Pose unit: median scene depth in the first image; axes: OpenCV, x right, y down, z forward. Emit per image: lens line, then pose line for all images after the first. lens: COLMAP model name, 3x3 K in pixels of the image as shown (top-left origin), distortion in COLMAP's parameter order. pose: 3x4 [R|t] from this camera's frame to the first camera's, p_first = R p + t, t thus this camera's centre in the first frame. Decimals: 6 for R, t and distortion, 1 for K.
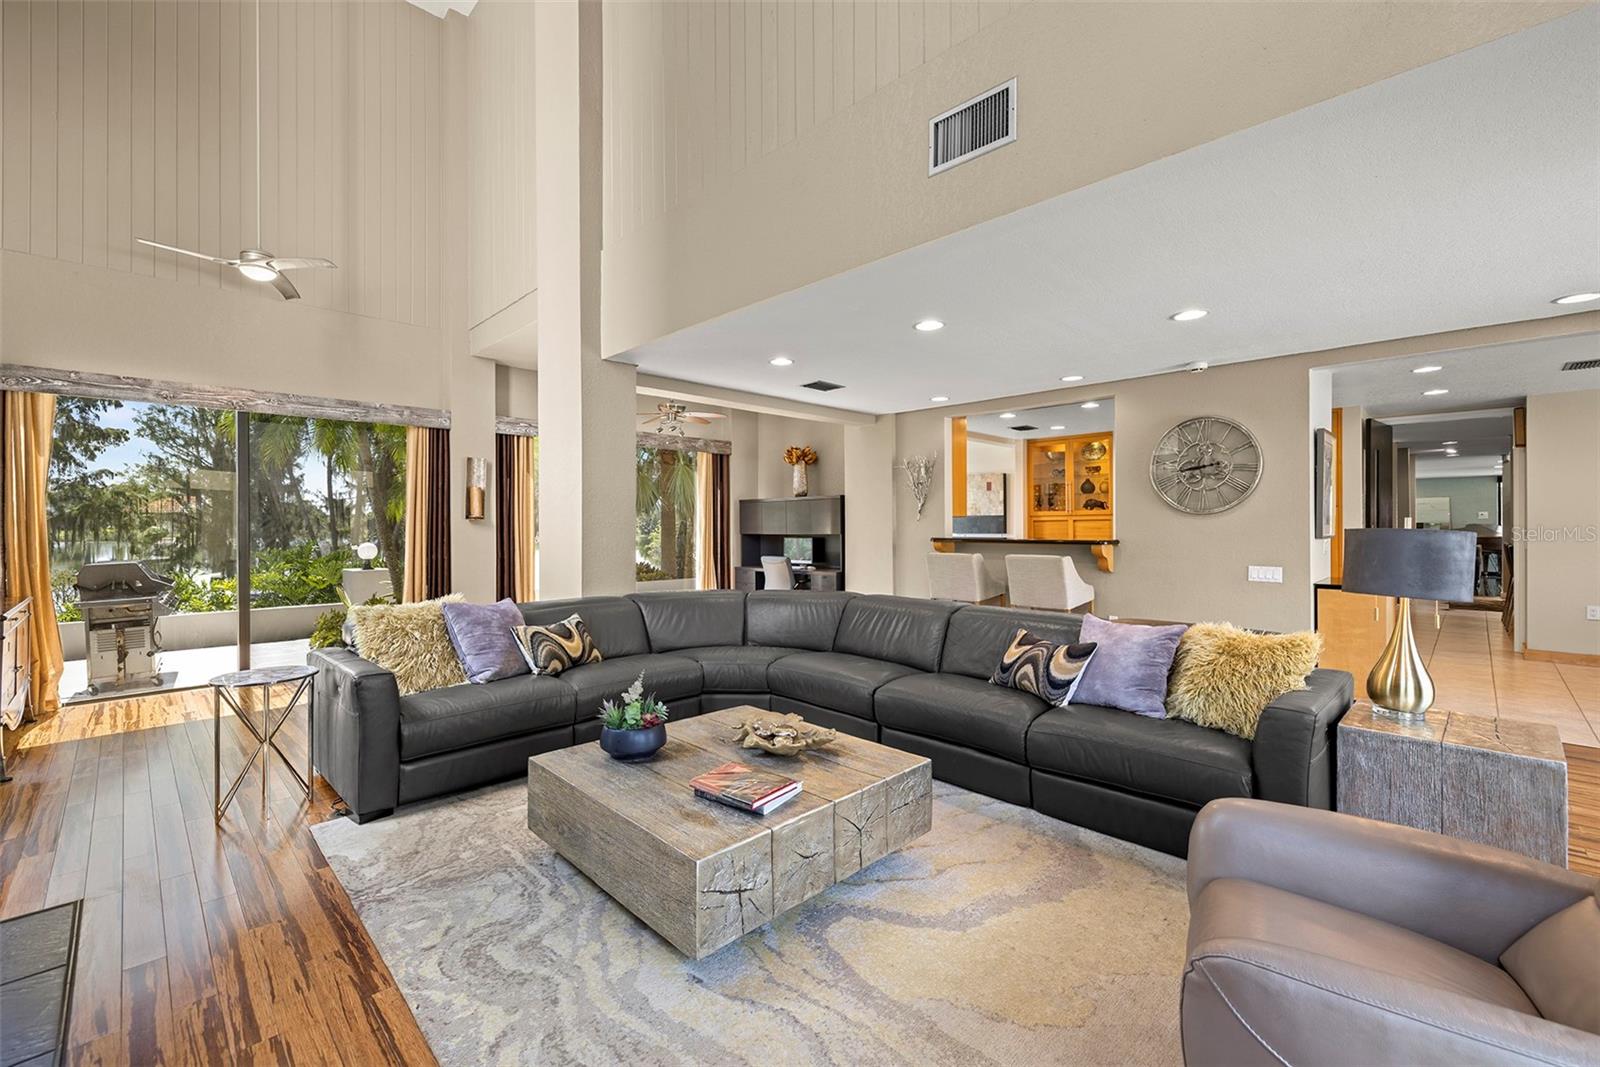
lens RADIAL K [[673.5, 0, 799.2], [0, 673.5, 525.2], [0, 0, 1]] dist [-0.000571, -0.000203]
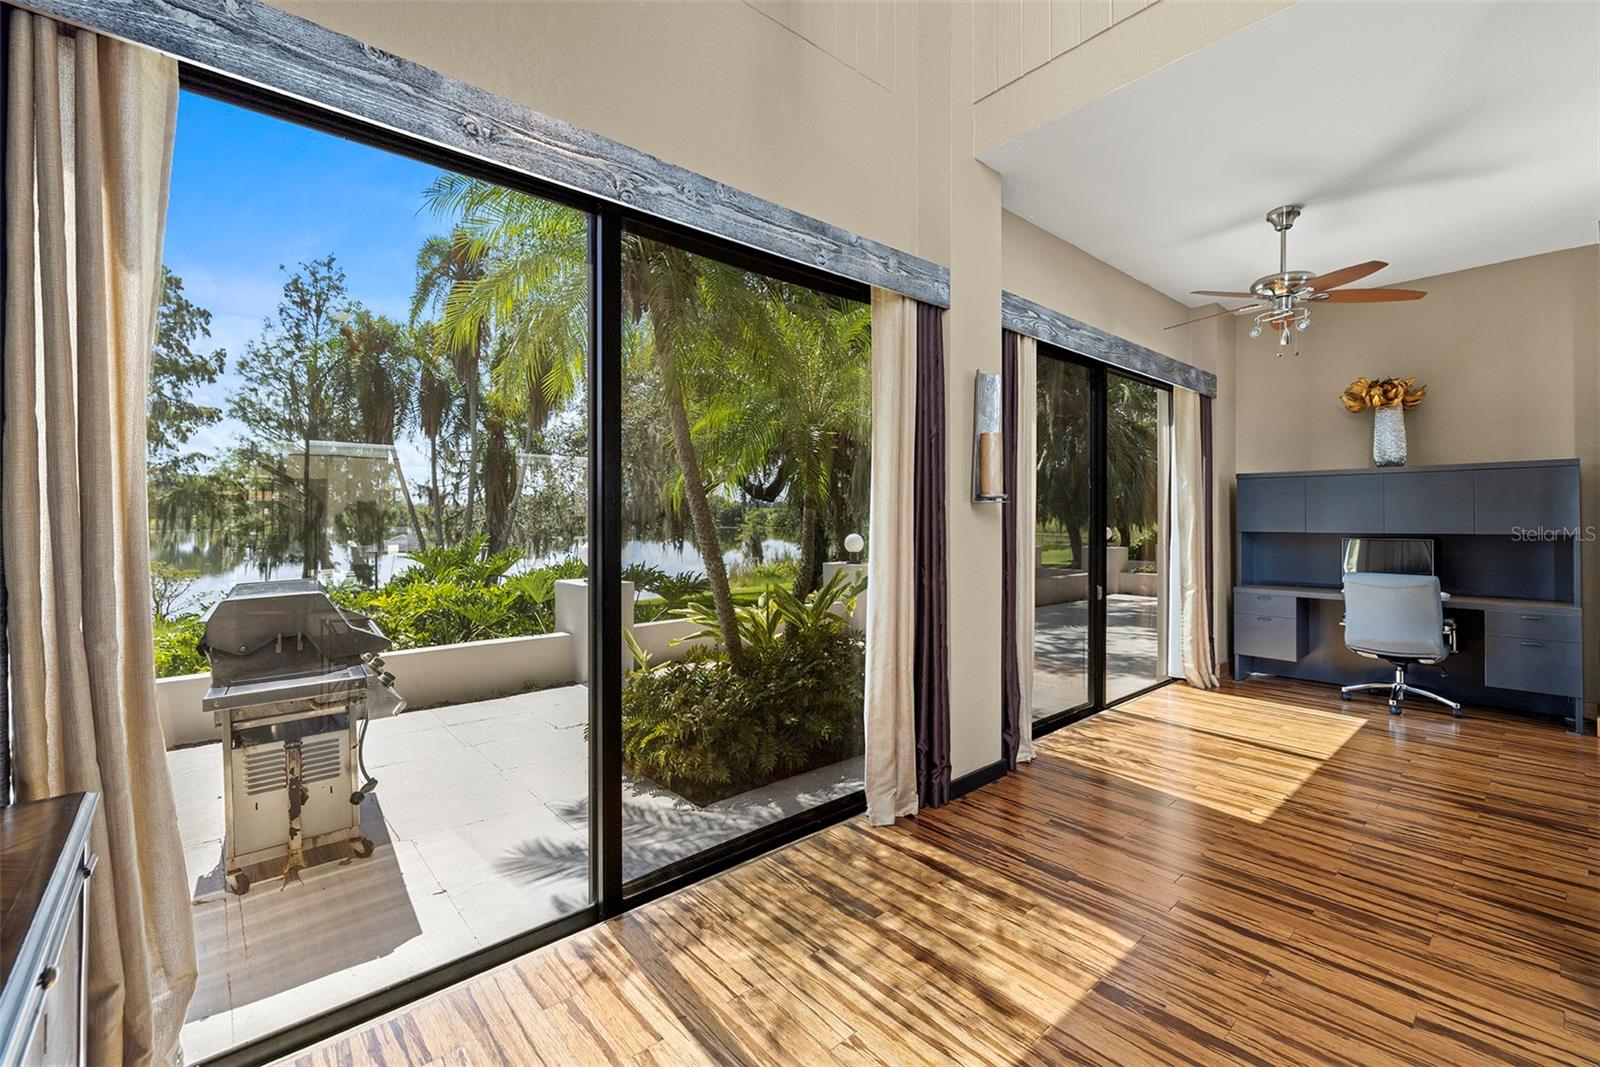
lens RADIAL K [[676.0, 0, 794.2], [0, 676.0, 518.5], [0, 0, 1]] dist [0.000138, 0.000158]
pose [[0.997584, 0.005039, -0.069293, -0.174536], [-0.004965, 0.999987, 0.001247, 0.000794], [0.069298, -0.000900, 0.997596, 0.154970]]
